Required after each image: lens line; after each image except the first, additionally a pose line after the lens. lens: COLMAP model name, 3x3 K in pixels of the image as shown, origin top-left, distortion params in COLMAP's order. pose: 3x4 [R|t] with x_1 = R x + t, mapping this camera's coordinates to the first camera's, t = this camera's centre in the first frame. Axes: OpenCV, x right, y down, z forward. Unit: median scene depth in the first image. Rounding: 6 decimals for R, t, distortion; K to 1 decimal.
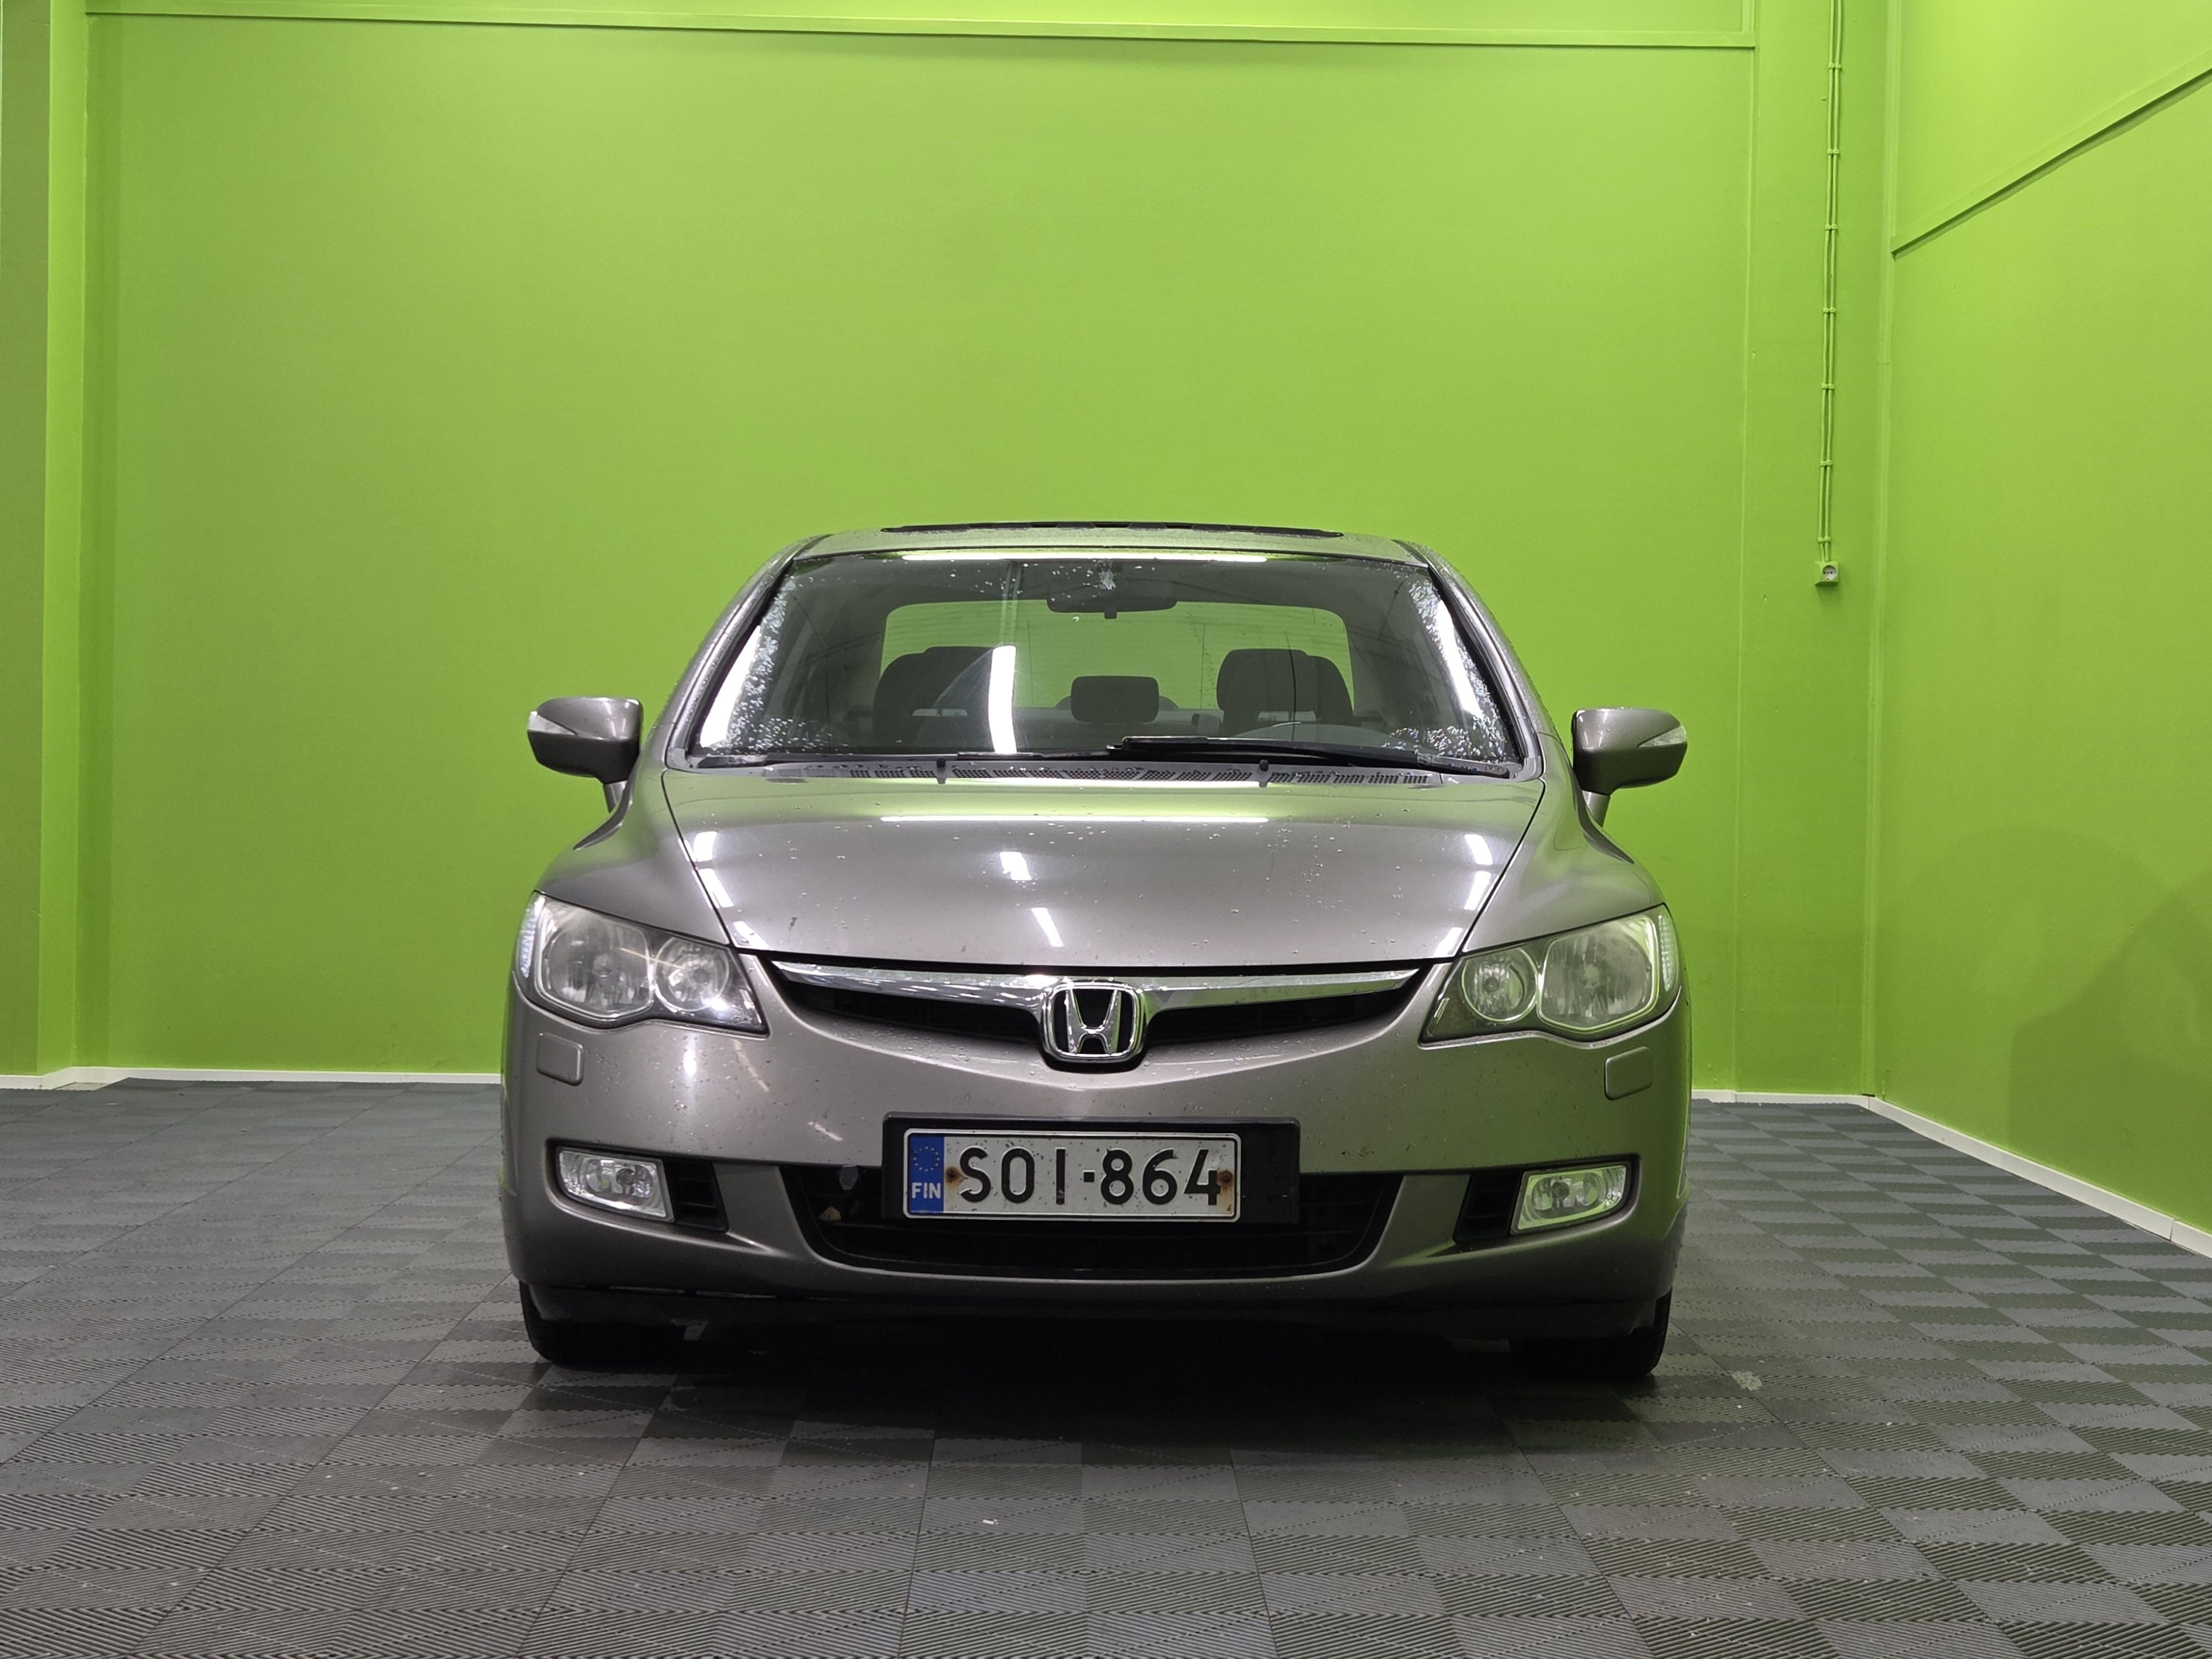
lens RADIAL K [[3899.6, 0, 1103.4], [0, 3899.6, 805.1], [0, 0, 1]] dist [0.051479, 0.000000]
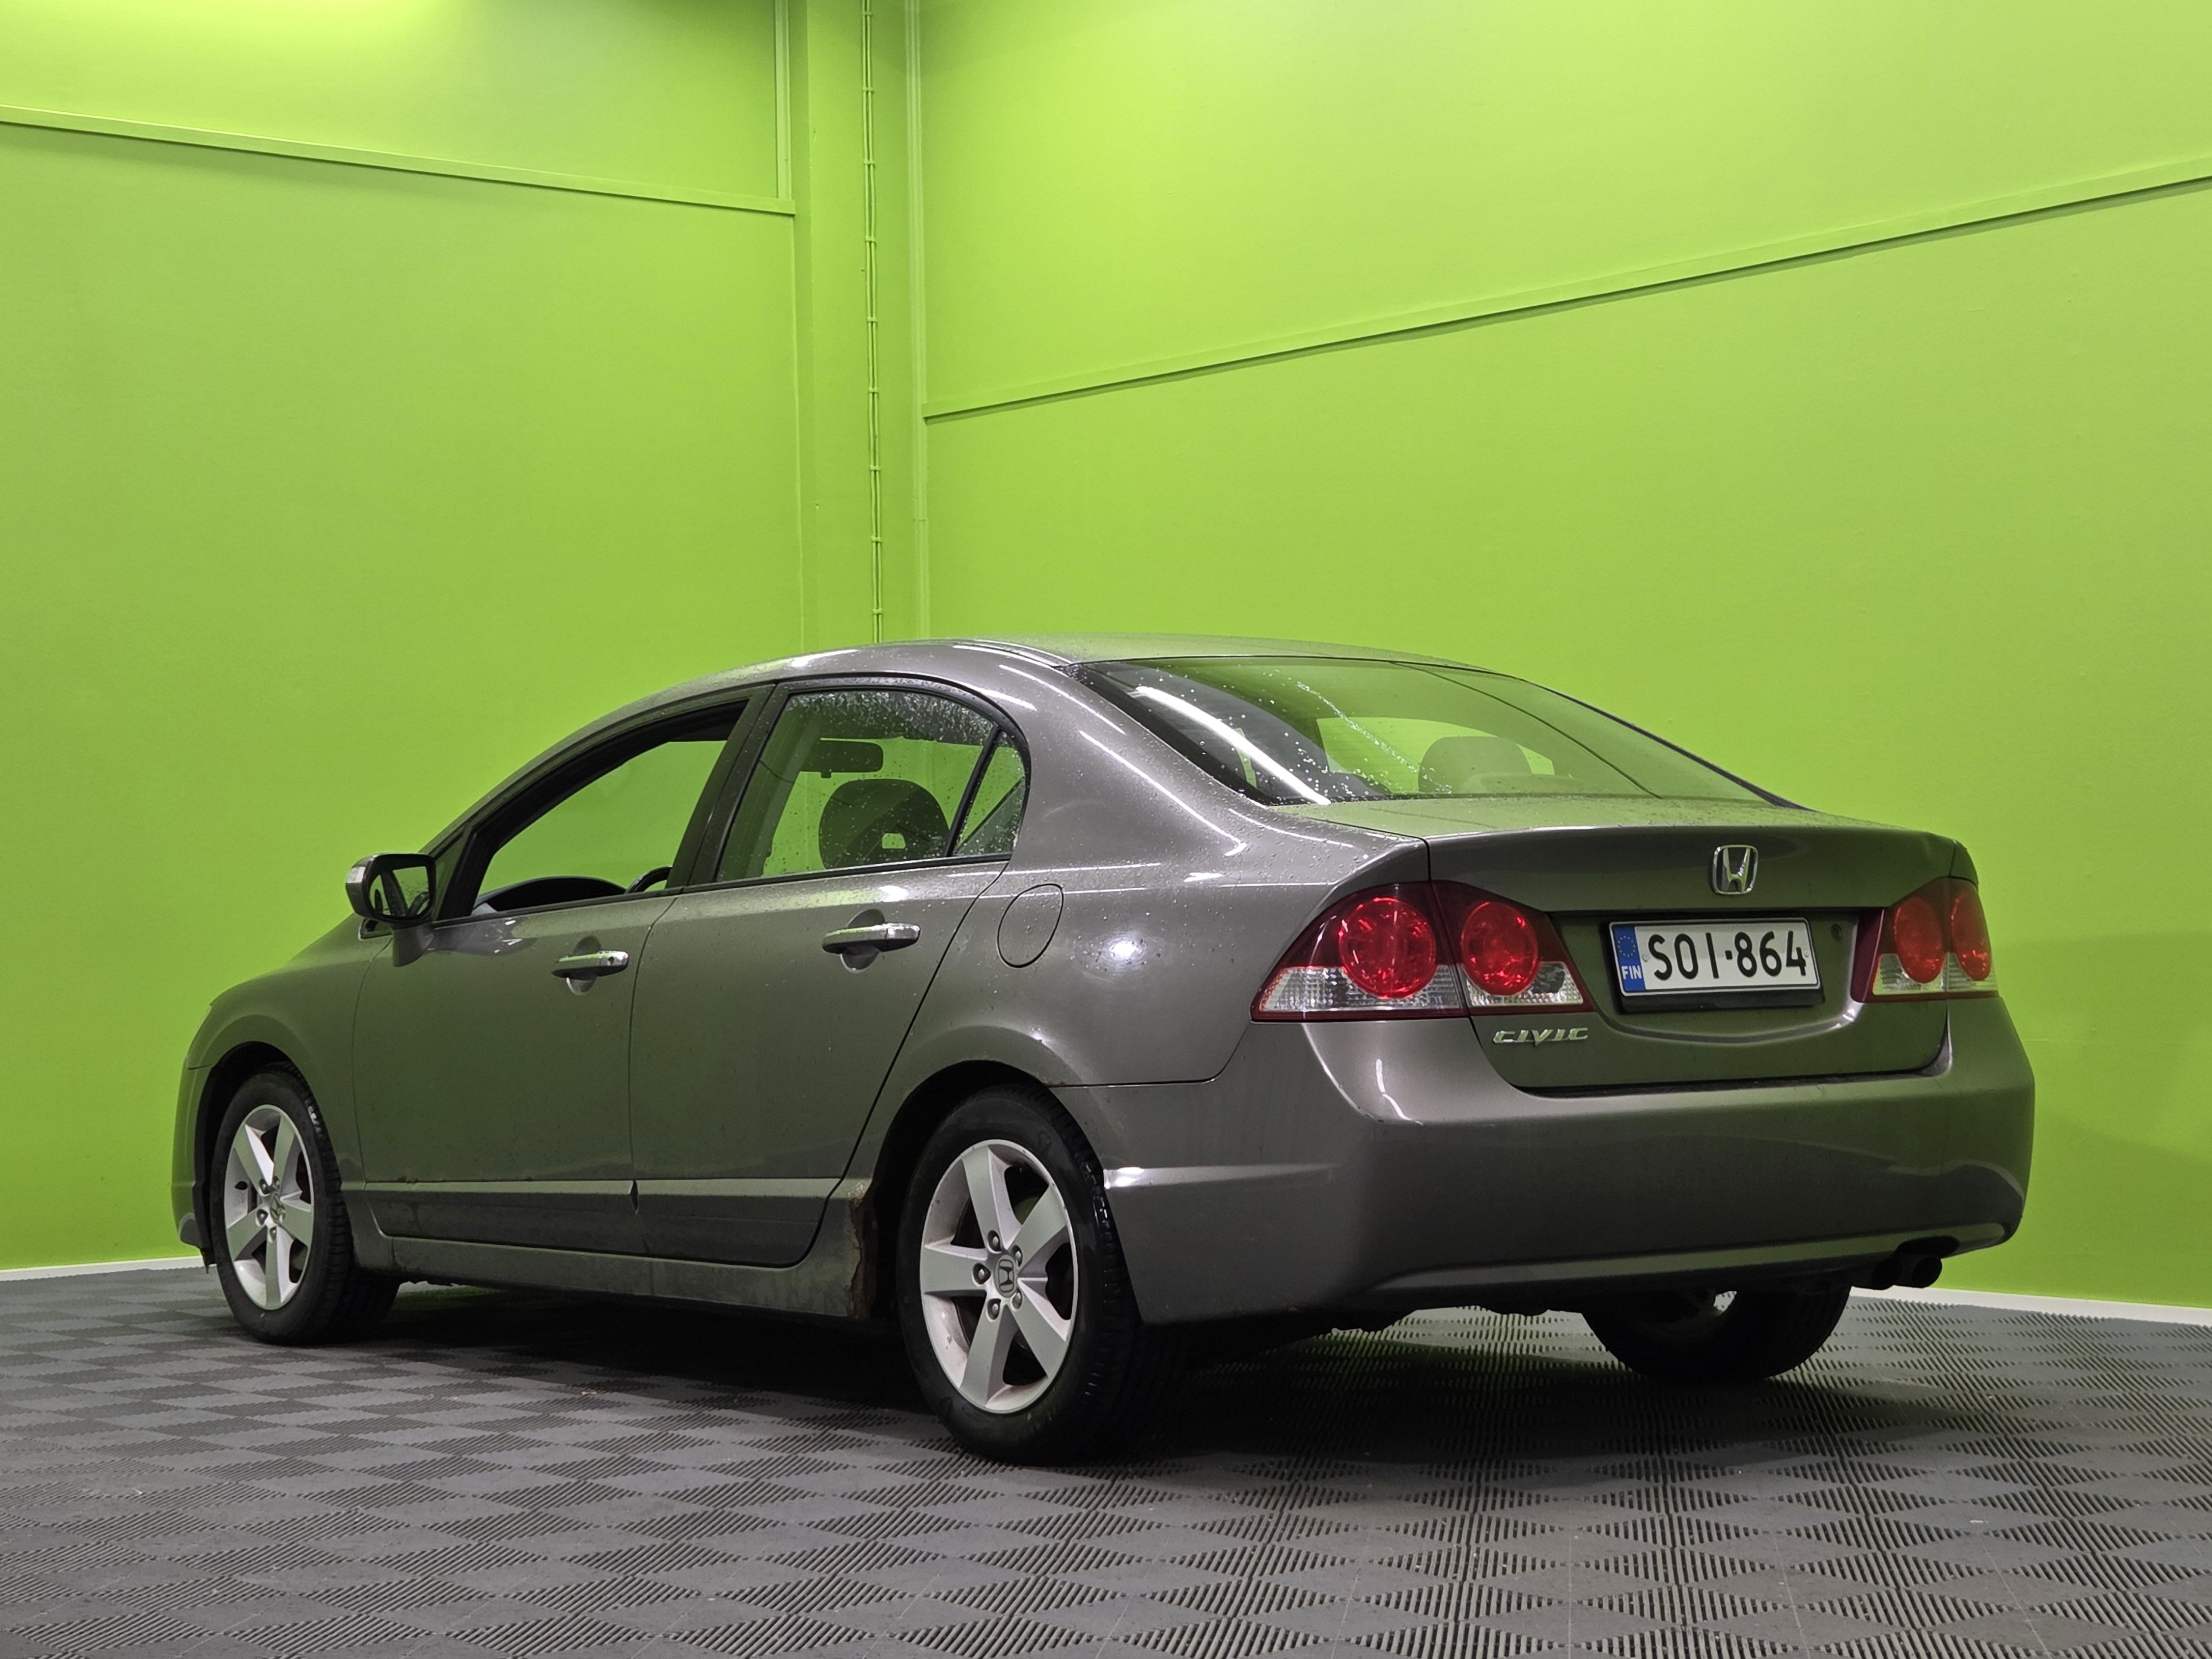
lens RADIAL K [[4114.8, 0, 1110.9], [0, 4114.8, 841.0], [0, 0, 1]] dist [0.048578, 0.000000]
pose [[0.776283, -0.016641, 0.630165, -0.612446], [0.036682, 0.999150, -0.018802, -0.002894], [-0.629316, 0.037711, 0.776234, 0.126033]]
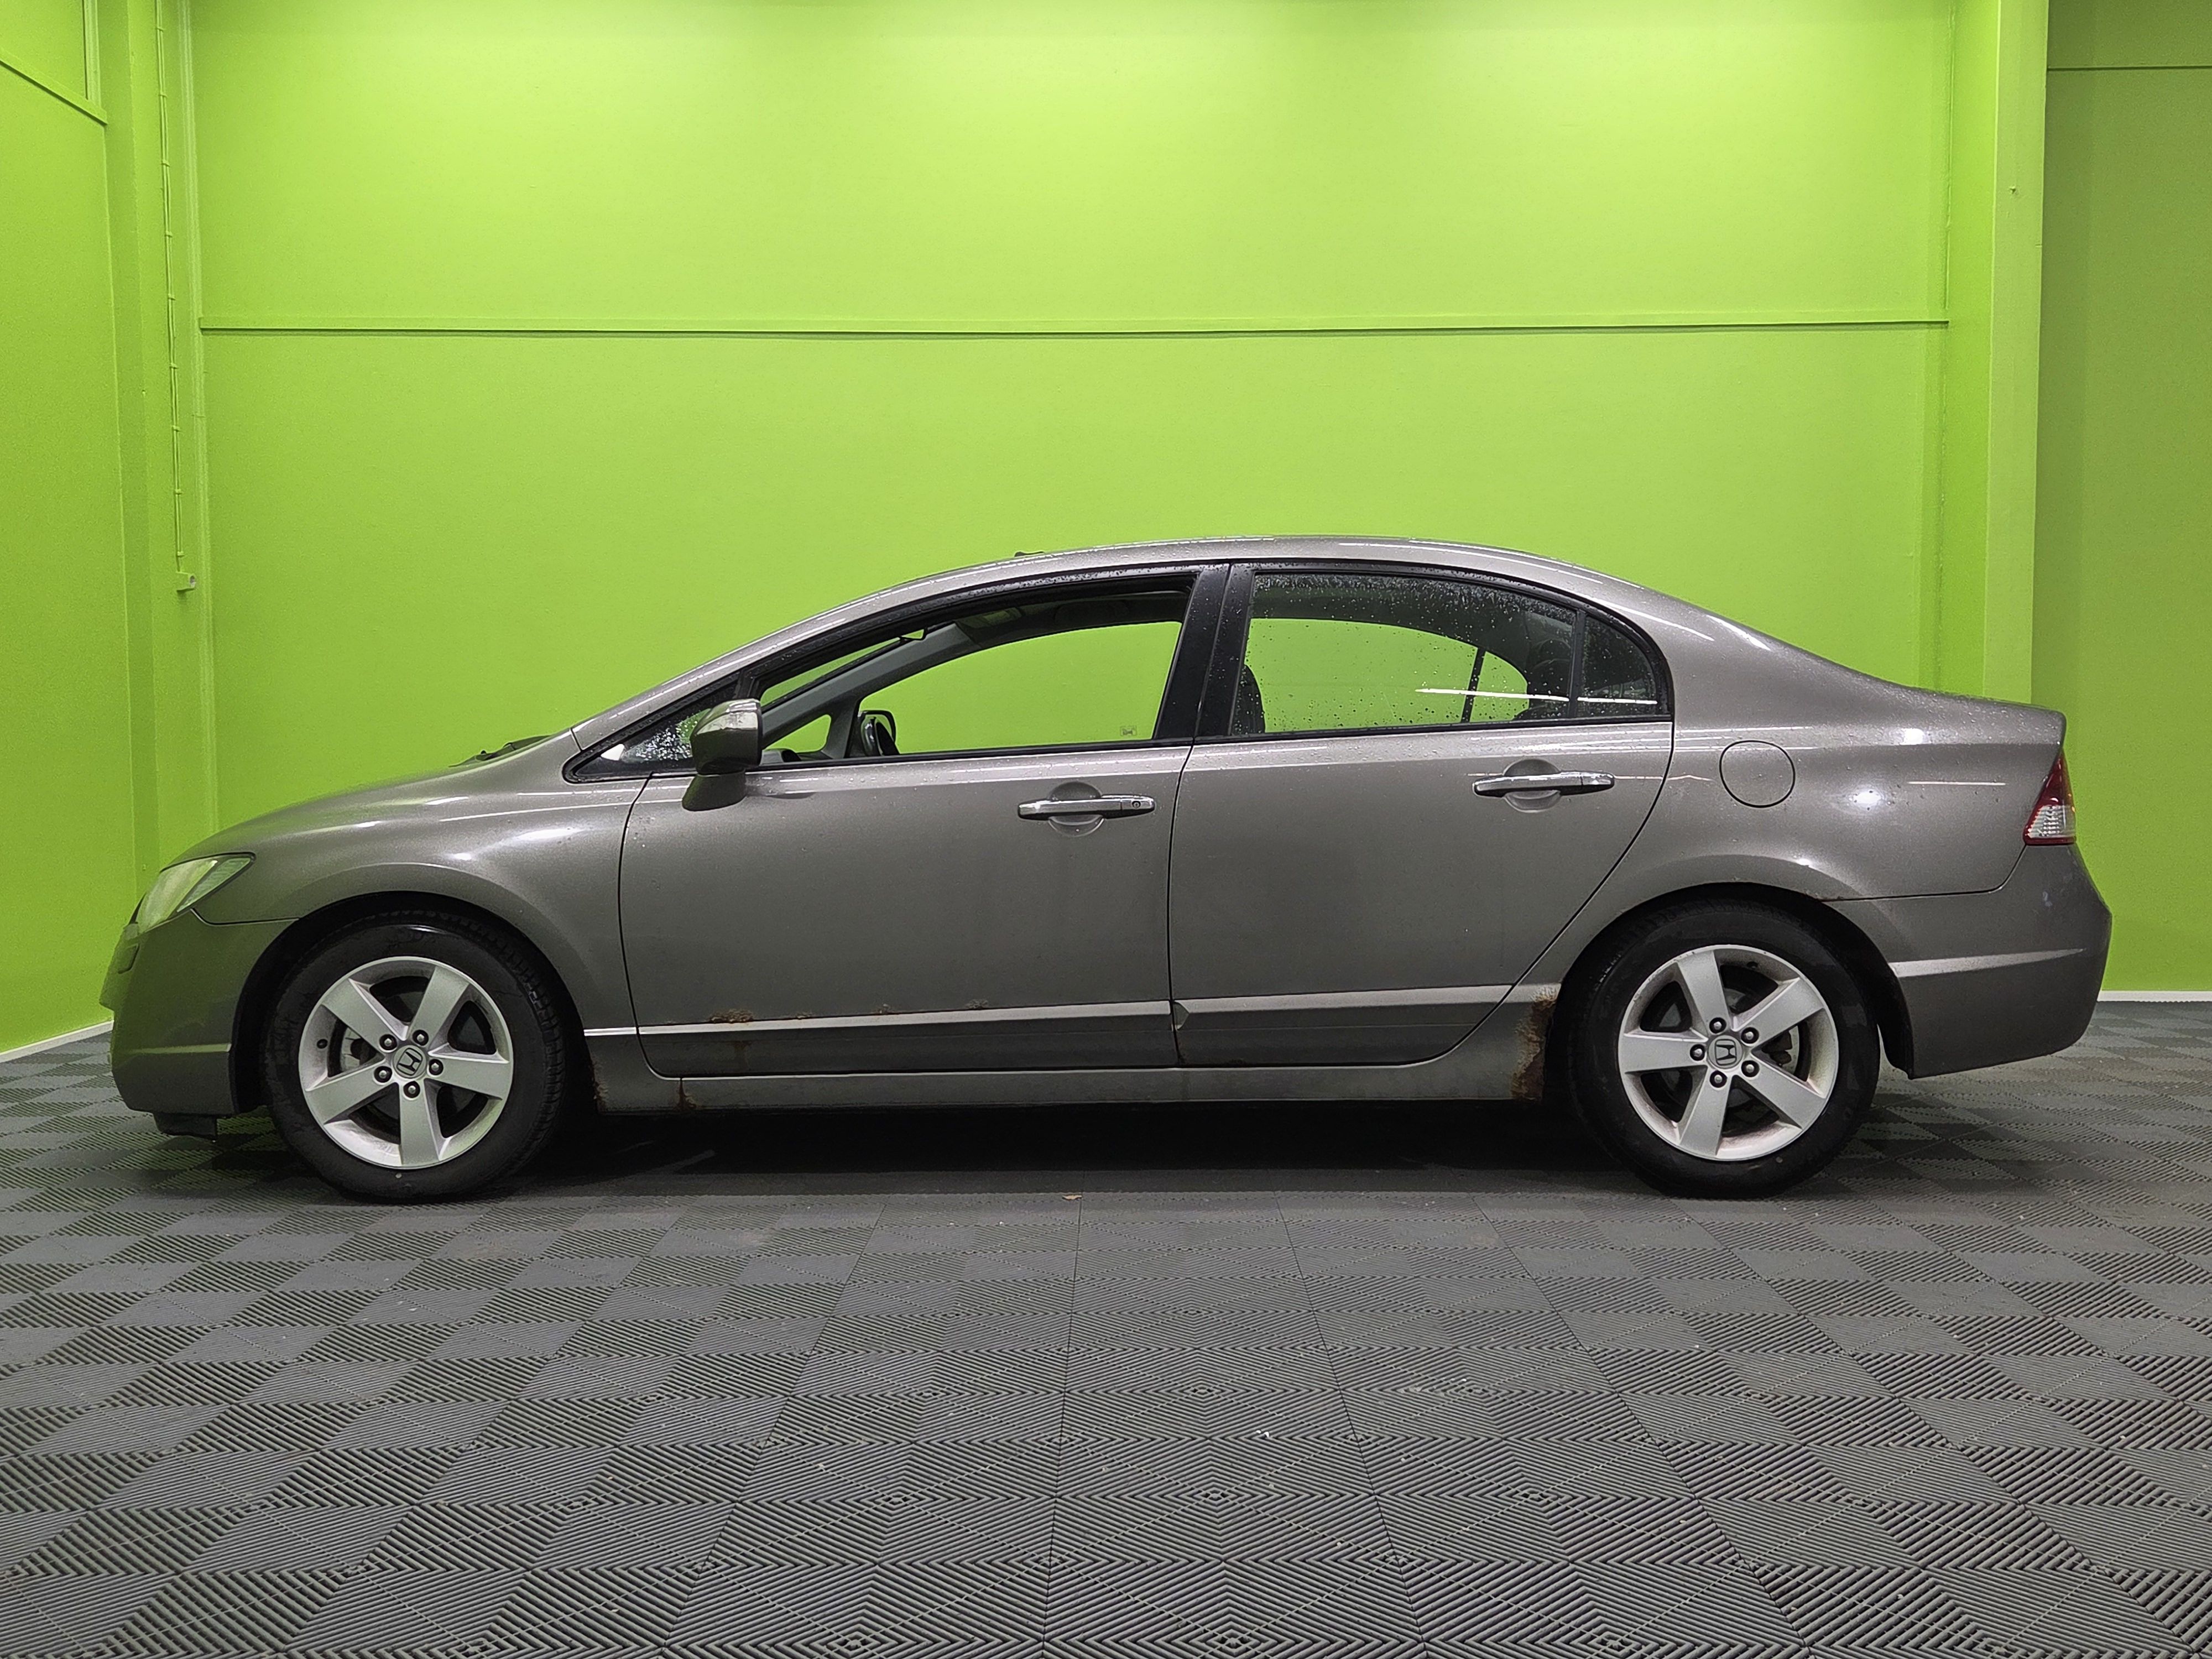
lens RADIAL K [[2072.7, 0, 1103.8], [0, 2072.7, 824.7], [0, 0, 1]] dist [0.027722, 0.000000]
pose [[-0.037125, -0.055824, 0.997750, -0.625019], [0.015810, 0.998281, 0.056441, -0.021555], [-0.999186, 0.017870, -0.036178, 0.960825]]
